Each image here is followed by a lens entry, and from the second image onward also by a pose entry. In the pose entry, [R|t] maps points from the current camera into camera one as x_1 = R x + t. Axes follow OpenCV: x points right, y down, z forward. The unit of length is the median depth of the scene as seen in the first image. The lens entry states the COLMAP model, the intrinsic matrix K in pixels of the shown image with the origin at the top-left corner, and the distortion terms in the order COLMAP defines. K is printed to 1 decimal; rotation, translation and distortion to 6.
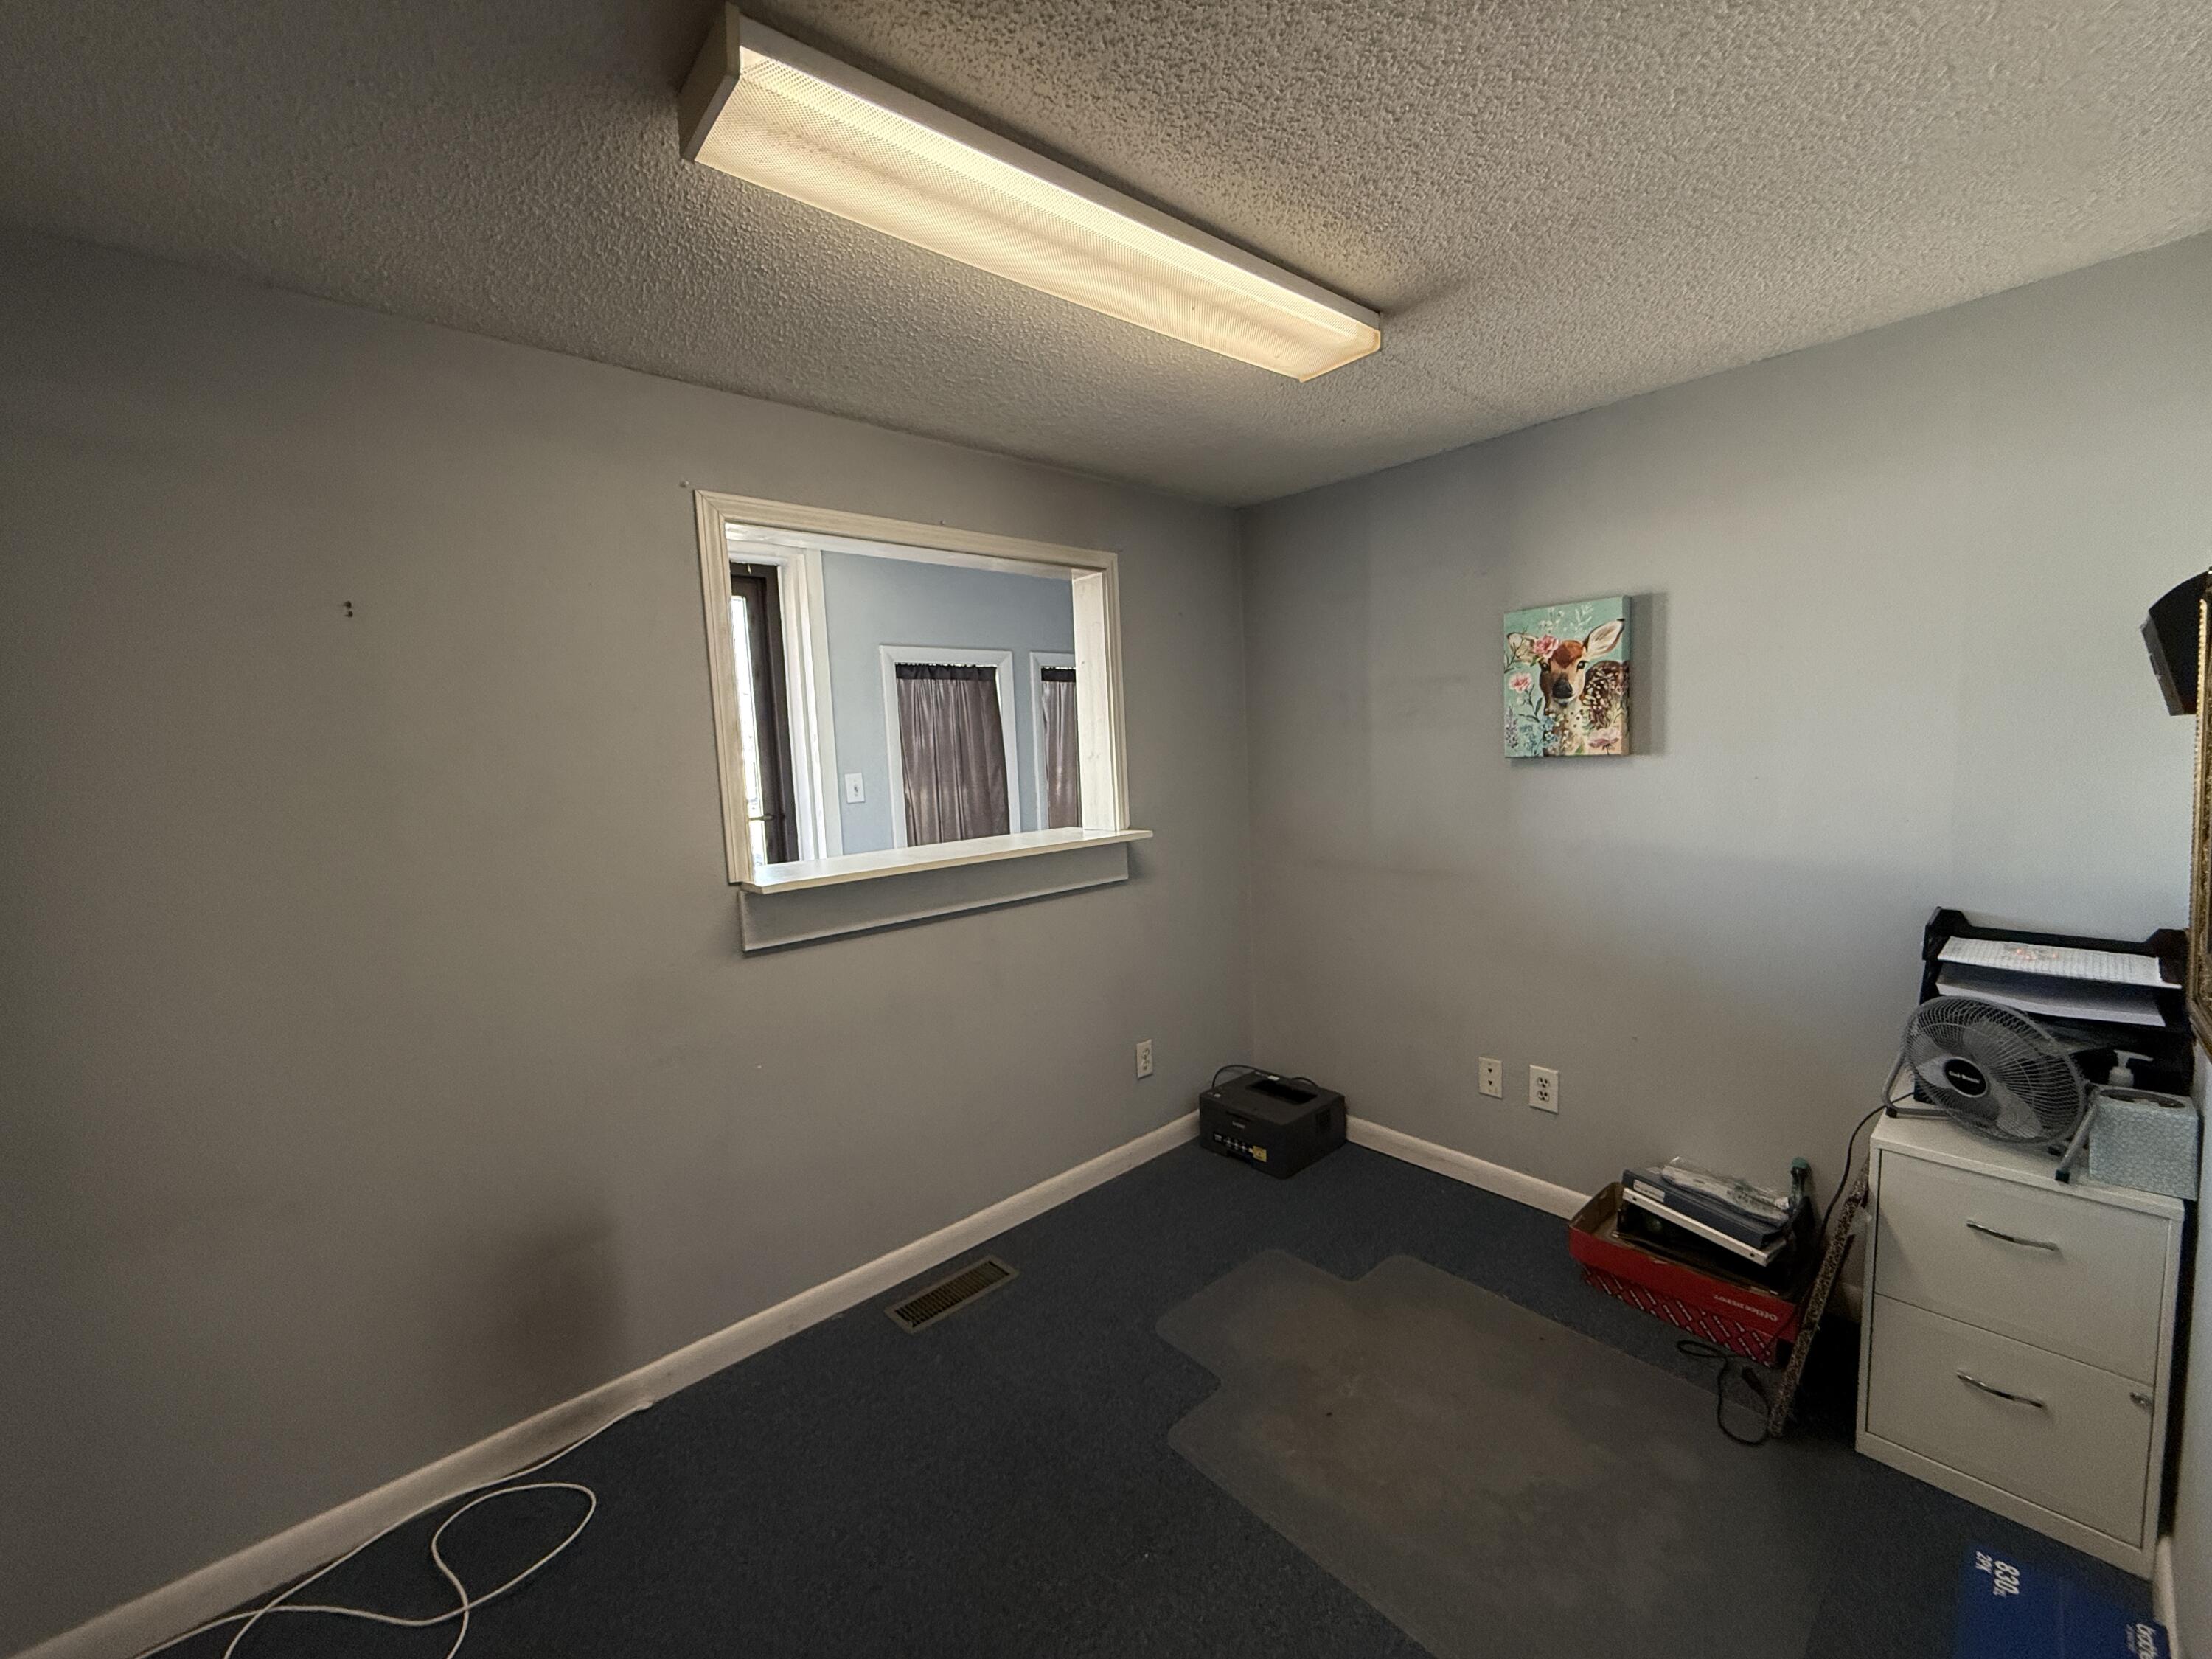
lens RADIAL K [[881.6, 0, 1107.5], [0, 881.6, 839.4], [0, 0, 1]] dist [0.001867, -0.001473]
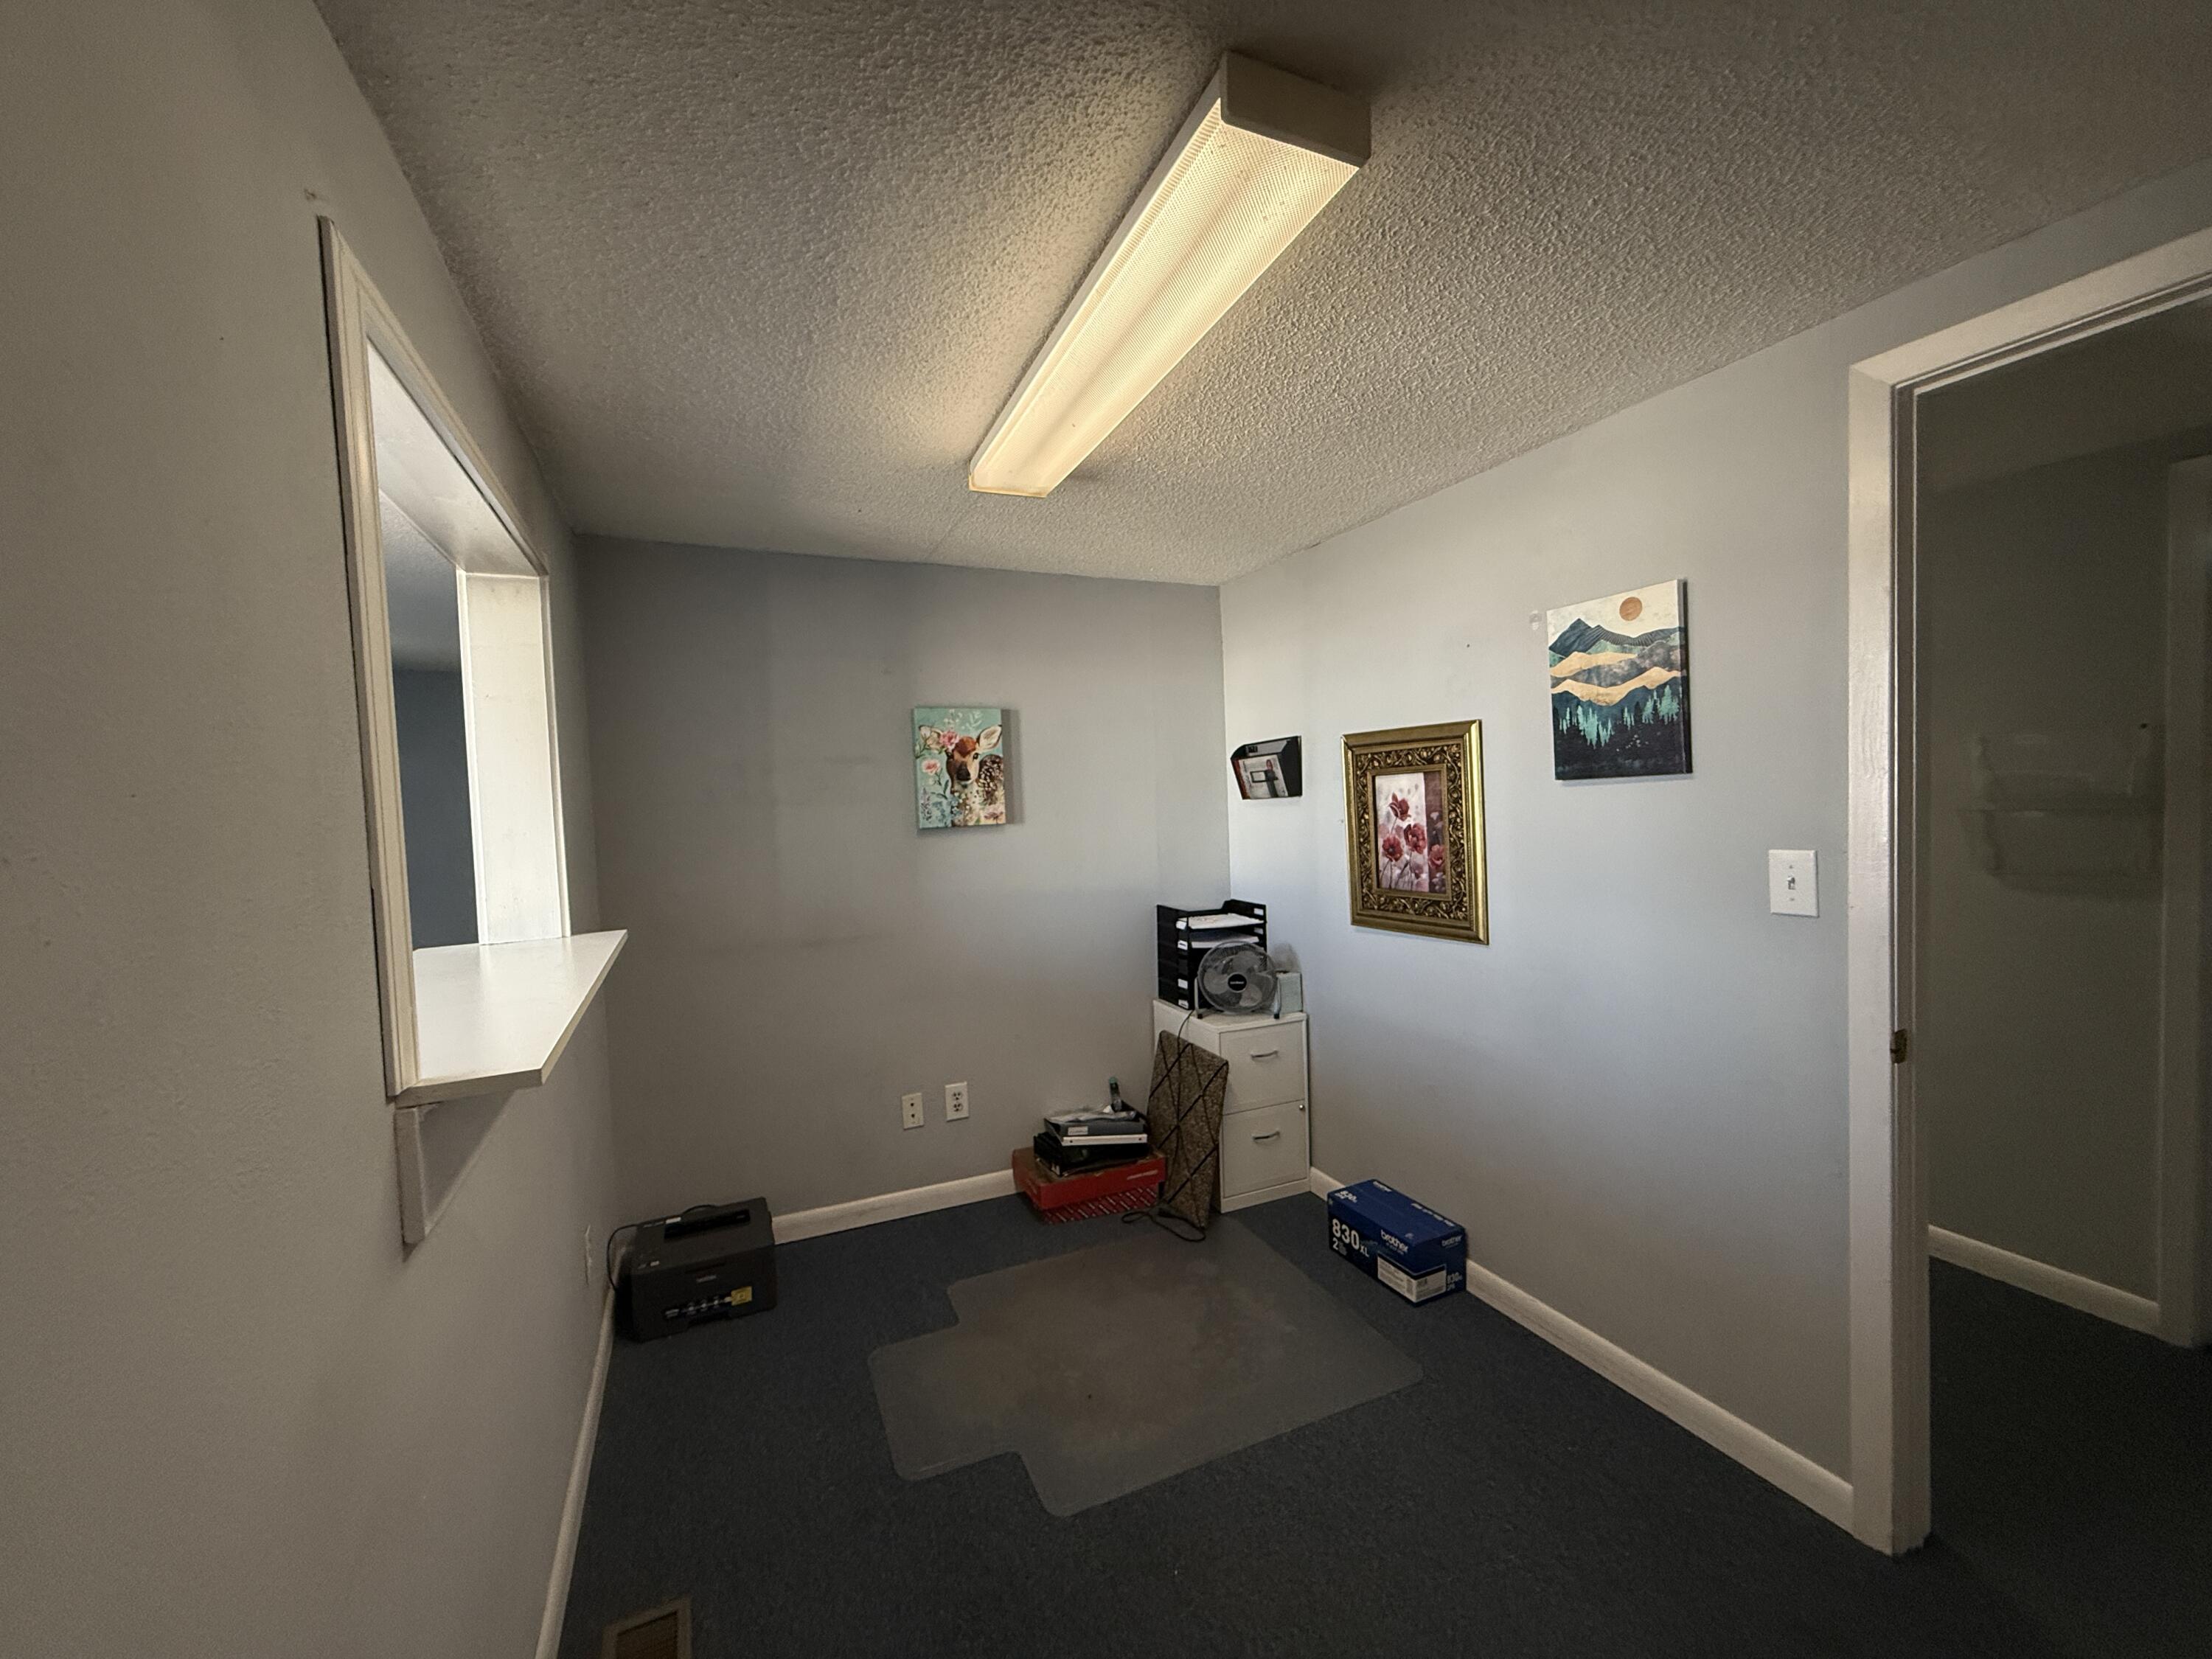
lens RADIAL K [[881.6, 0, 1102.1], [0, 881.6, 835.1], [0, 0, 1]] dist [0.001867, -0.001473]
pose [[0.304272, -0.010277, 0.952530, -0.633000], [0.120980, 0.992262, -0.027939, -0.022275], [-0.944872, 0.123739, 0.303160, 0.431777]]
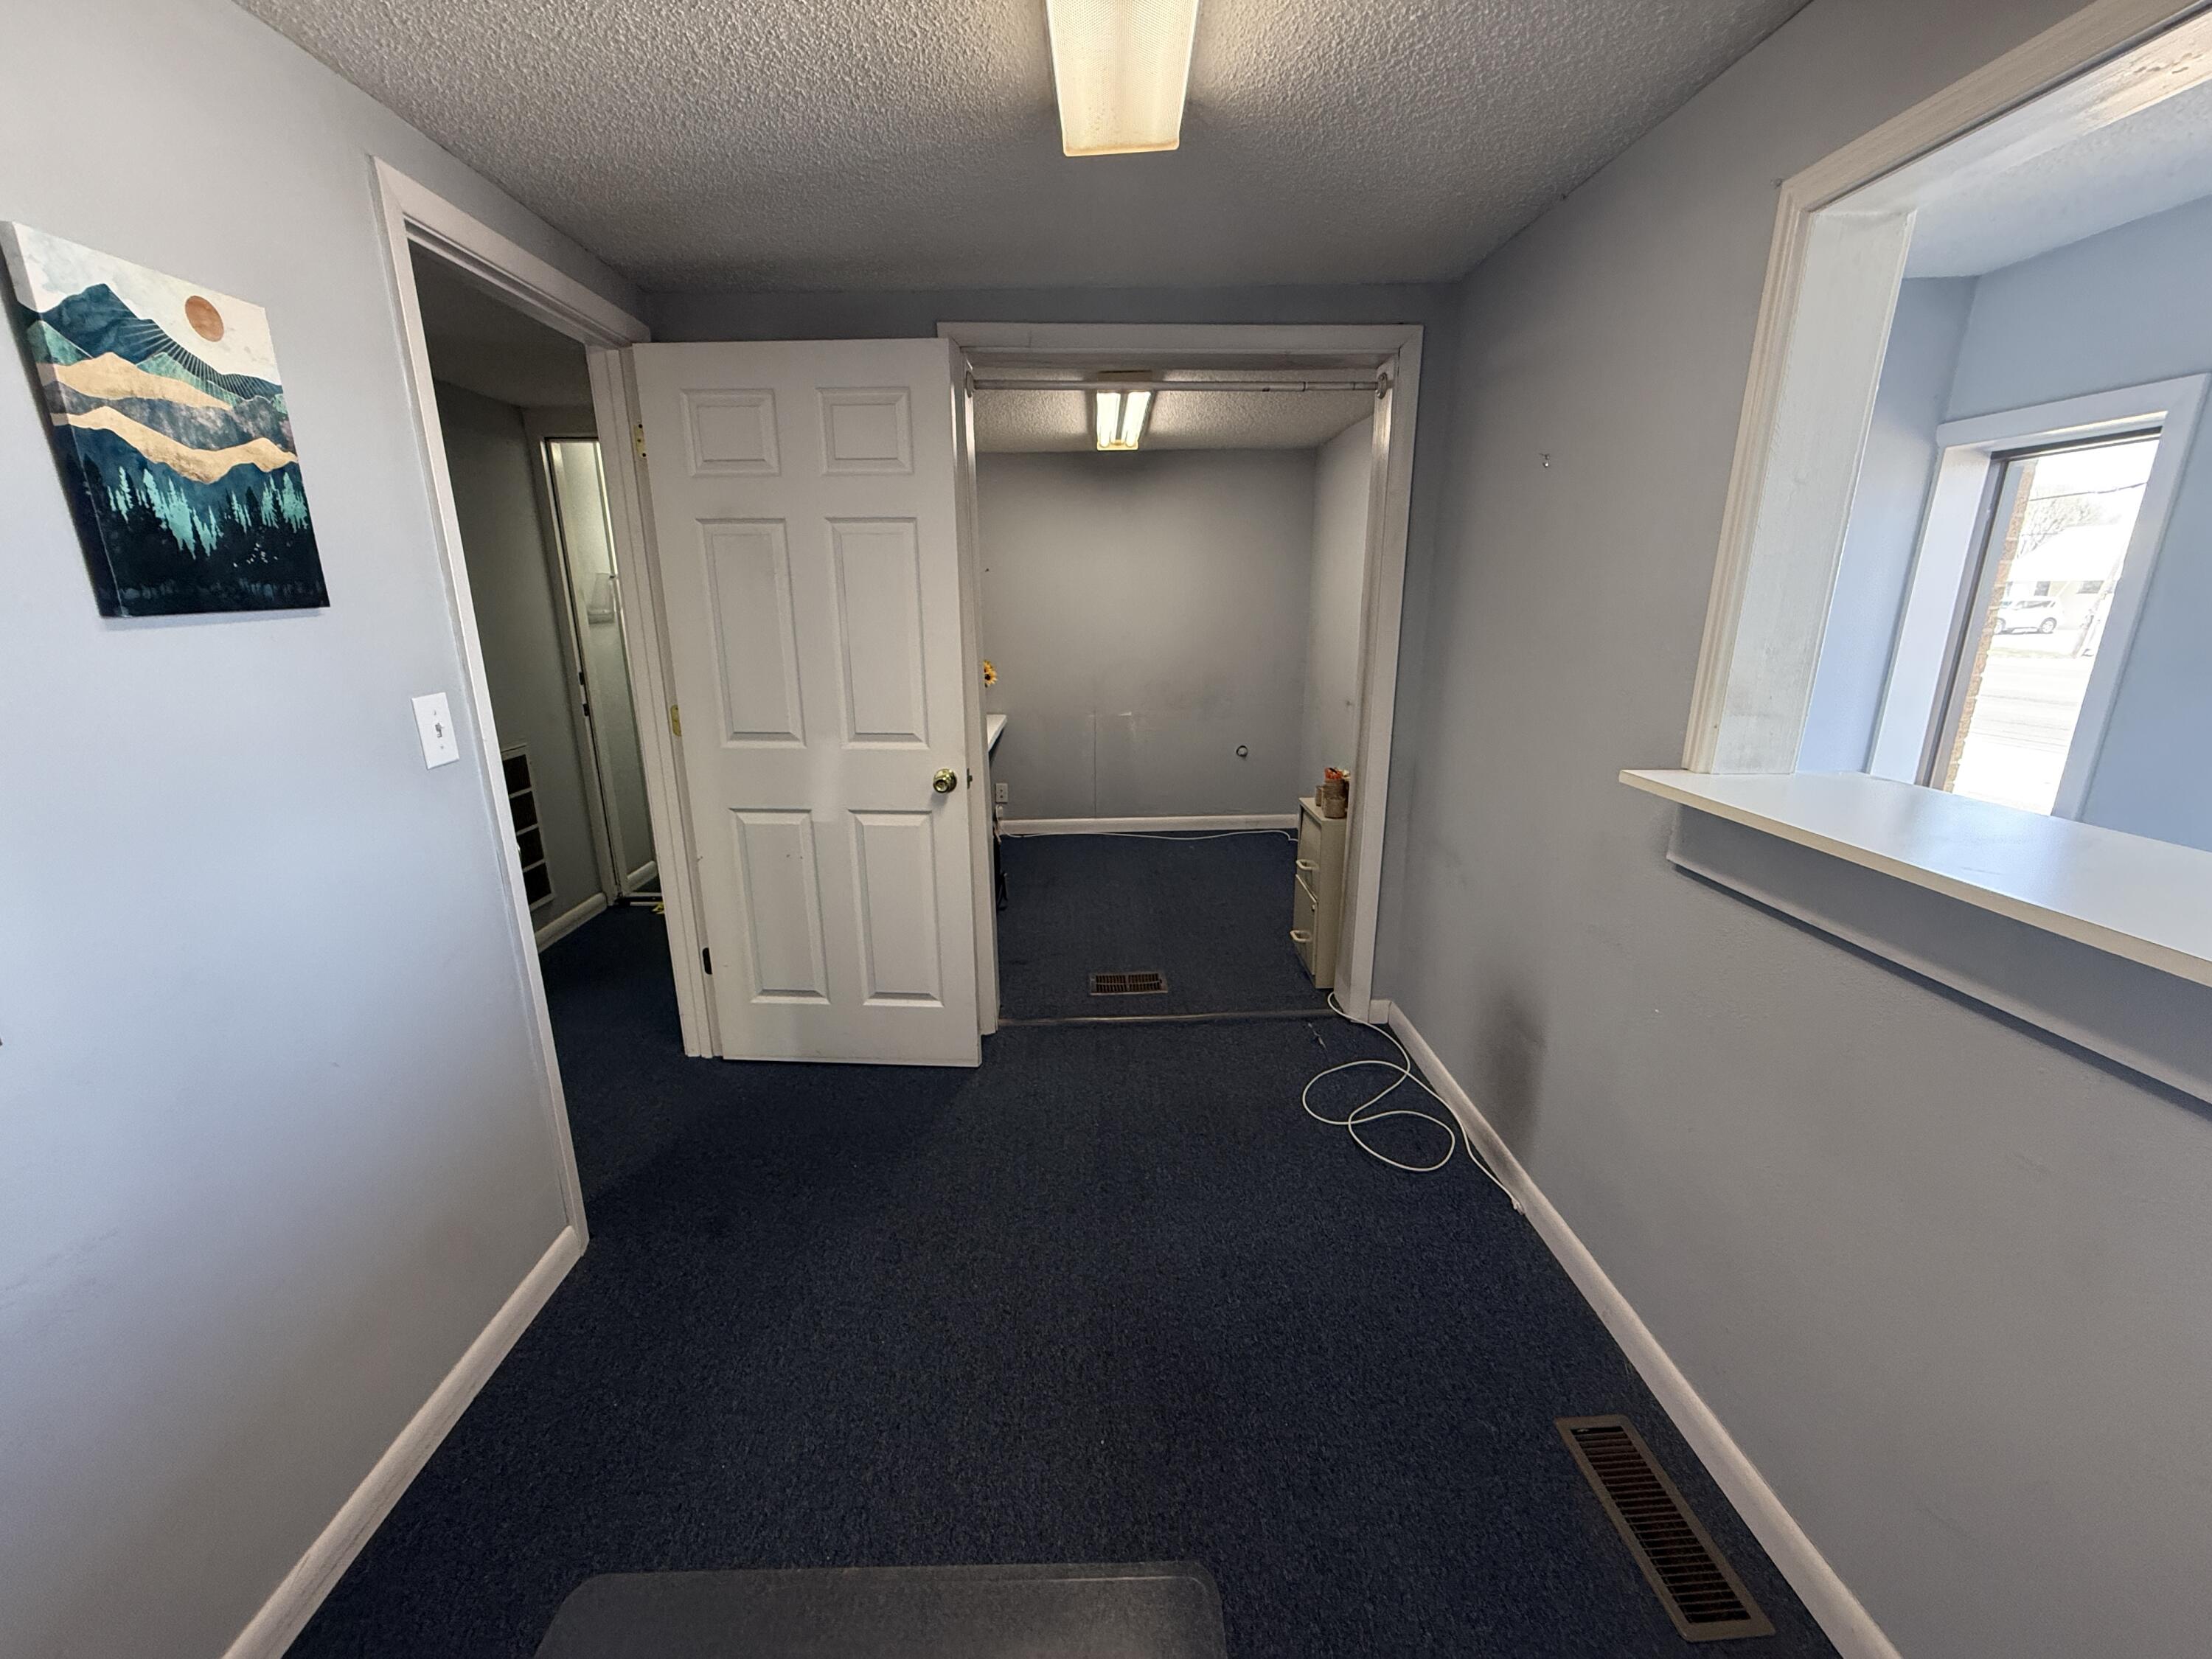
lens RADIAL K [[881.6, 0, 1108.1], [0, 881.6, 835.2], [0, 0, 1]] dist [0.001867, -0.001473]
pose [[-0.645699, 0.247667, -0.722311, 0.388788], [-0.046396, 0.931466, 0.360858, -0.126850], [0.762181, 0.266518, -0.589956, 0.924698]]
